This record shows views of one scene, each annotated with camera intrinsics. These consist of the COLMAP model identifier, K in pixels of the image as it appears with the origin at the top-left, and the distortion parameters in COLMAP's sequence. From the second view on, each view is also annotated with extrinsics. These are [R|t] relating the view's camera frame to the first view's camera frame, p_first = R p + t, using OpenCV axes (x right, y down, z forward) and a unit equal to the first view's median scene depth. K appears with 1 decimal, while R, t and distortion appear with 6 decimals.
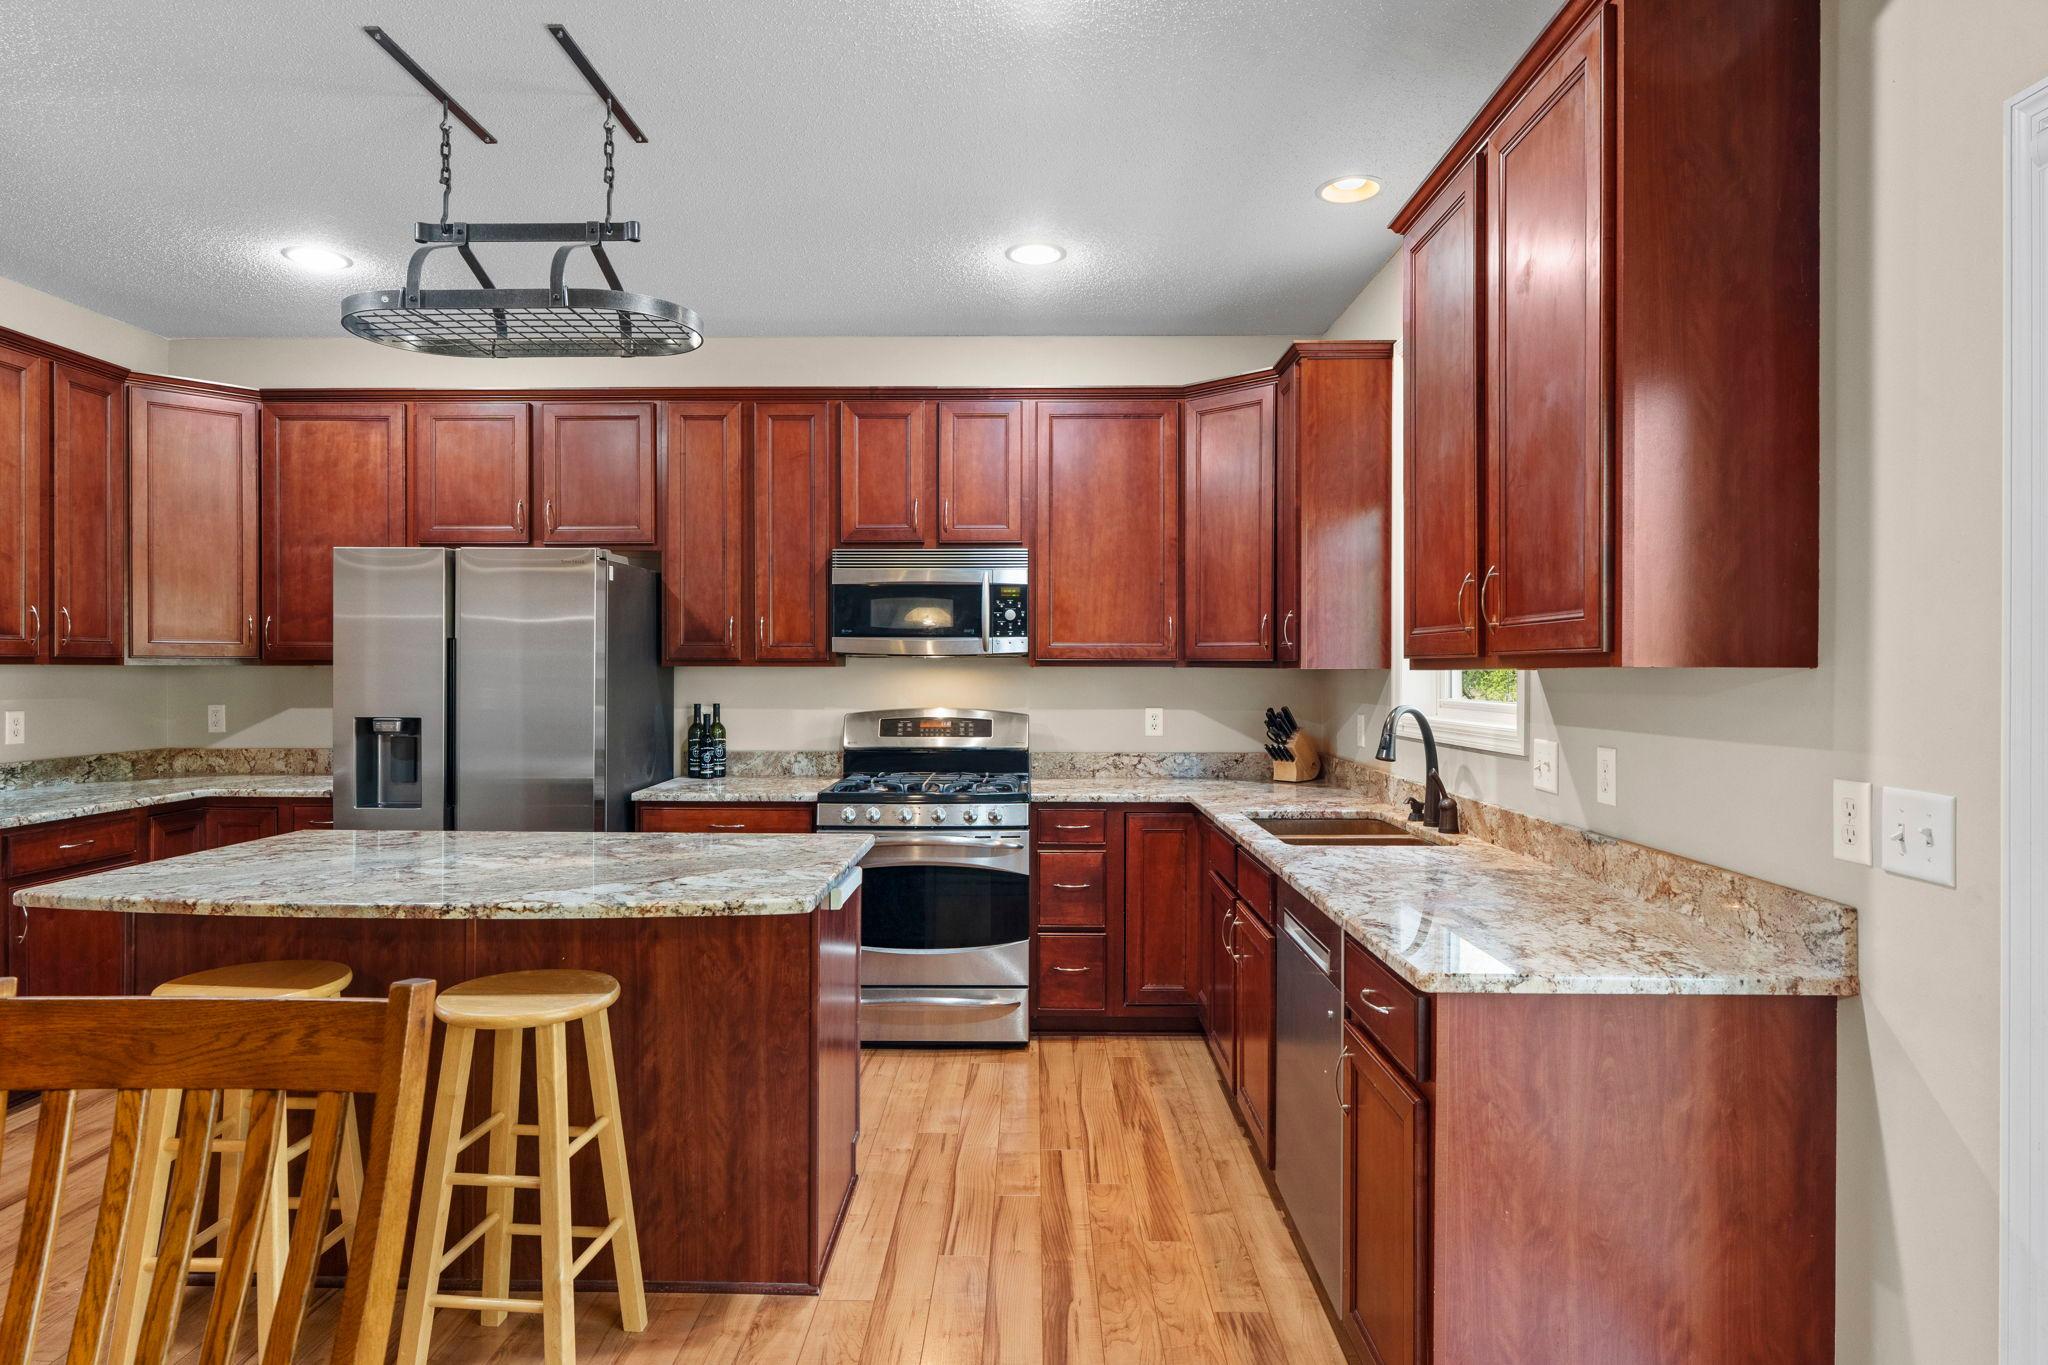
lens RADIAL K [[1092.7, 0, 1018.3], [0, 1092.7, 670.7], [0, 0, 1]] dist [-0.001652, 0.000988]
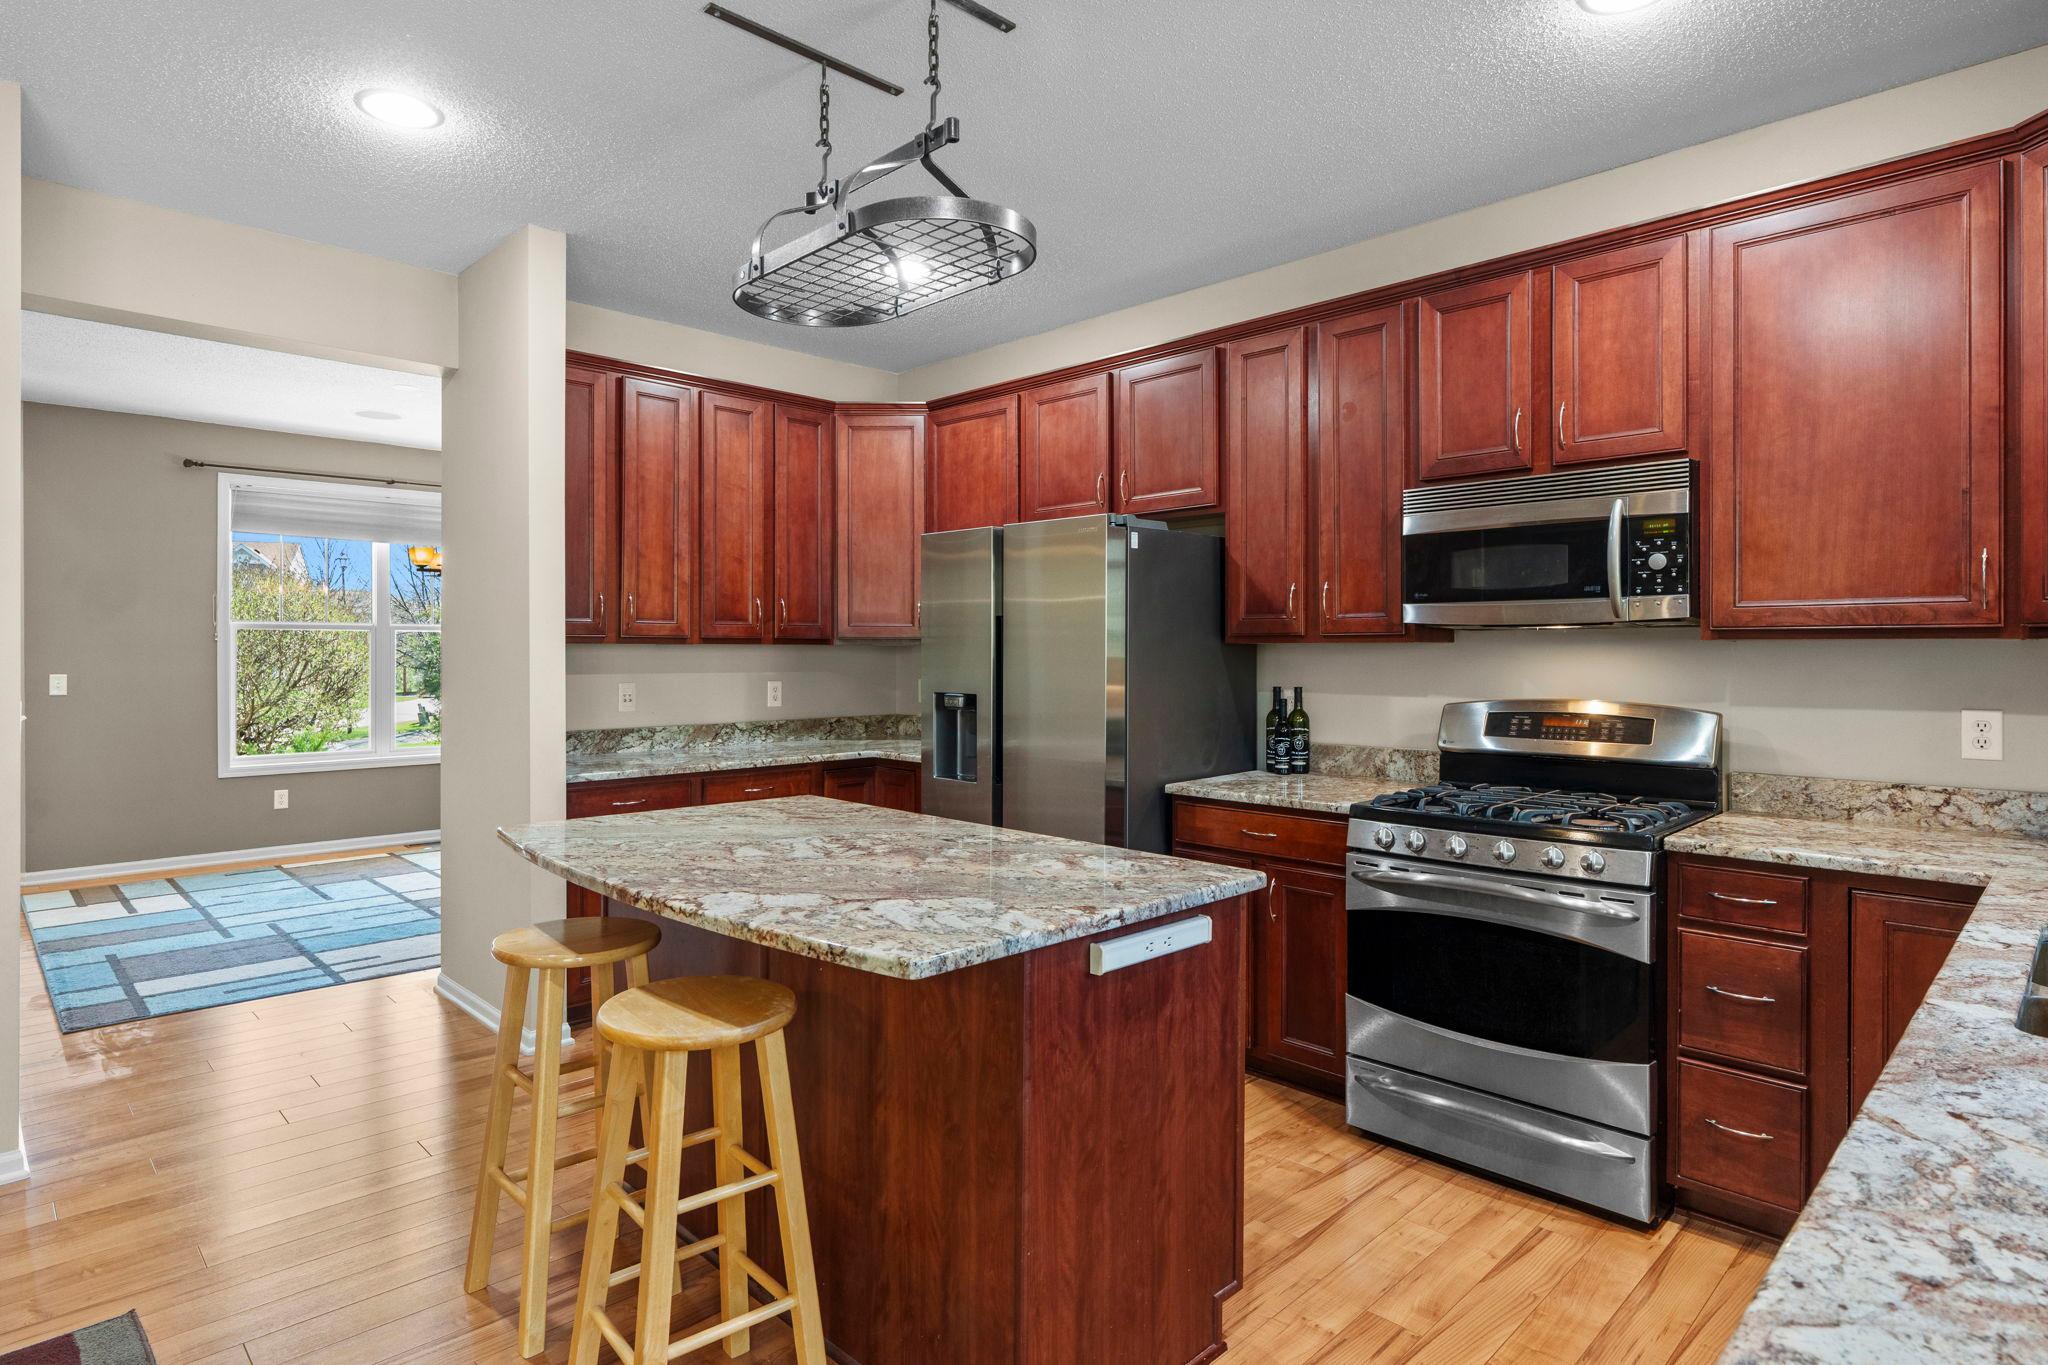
lens RADIAL K [[1092.7, 0, 1005.3], [0, 1092.7, 654.2], [0, 0, 1]] dist [-0.001652, 0.000988]
pose [[0.723289, 0.000593, -0.690545, 0.162716], [-0.000188, 1.000000, 0.000663, 0.004424], [0.690545, -0.000350, 0.723289, 0.250914]]
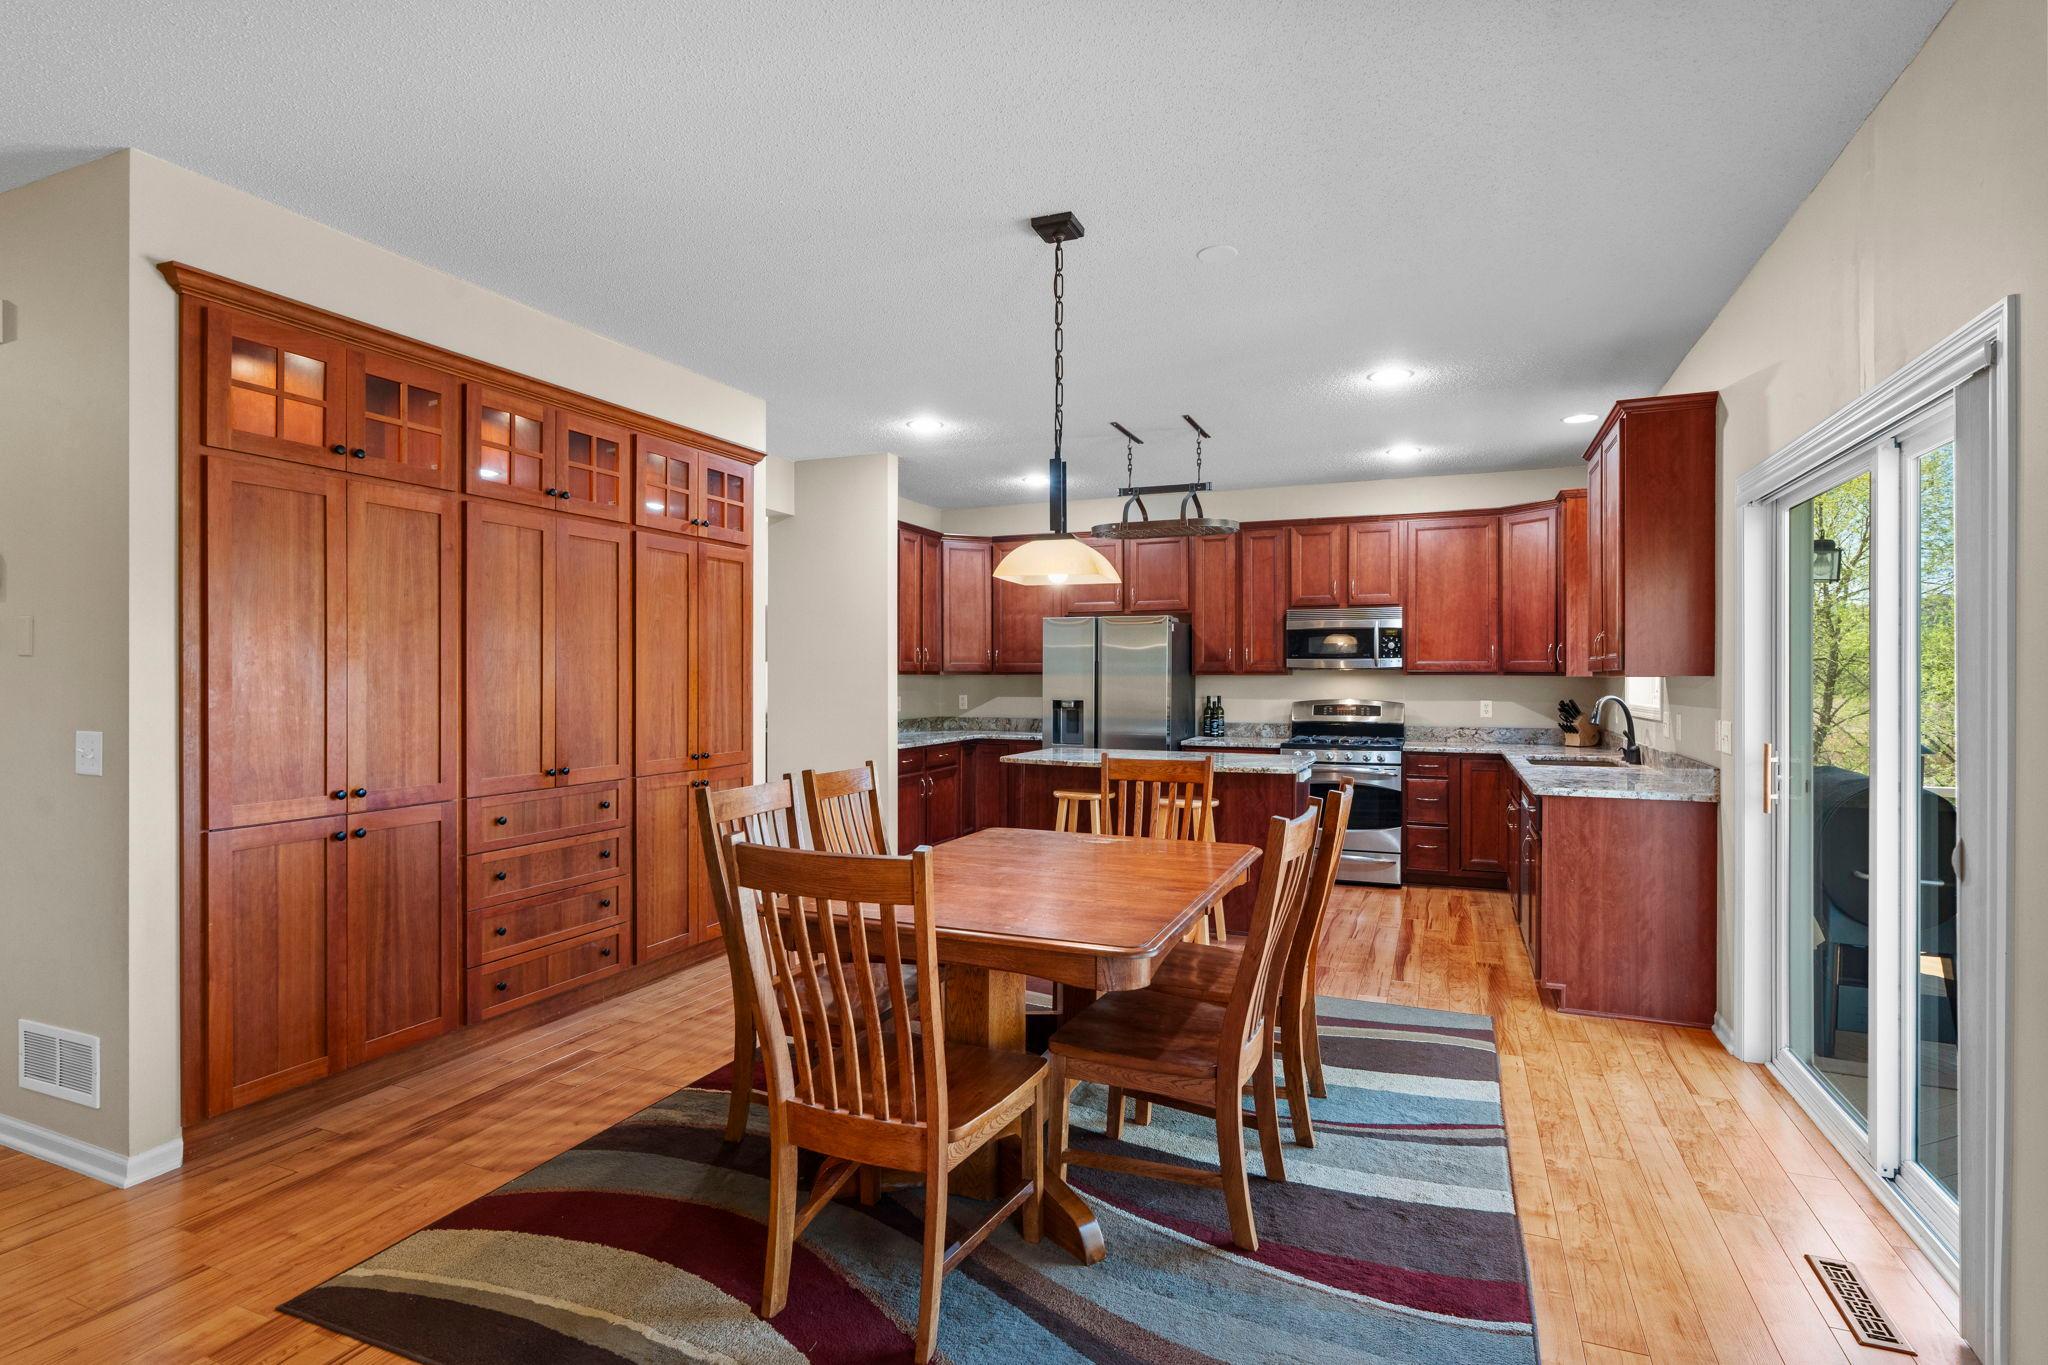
lens RADIAL K [[939.1, 0, 1039.9], [0, 939.1, 677.9], [0, 0, 1]] dist [-0.008958, 0.000232]
pose [[0.925048, -0.000069, -0.379849, 0.042228], [0.000199, 1.000000, 0.000302, 0.000230], [0.379849, -0.000355, 0.925048, -0.599690]]
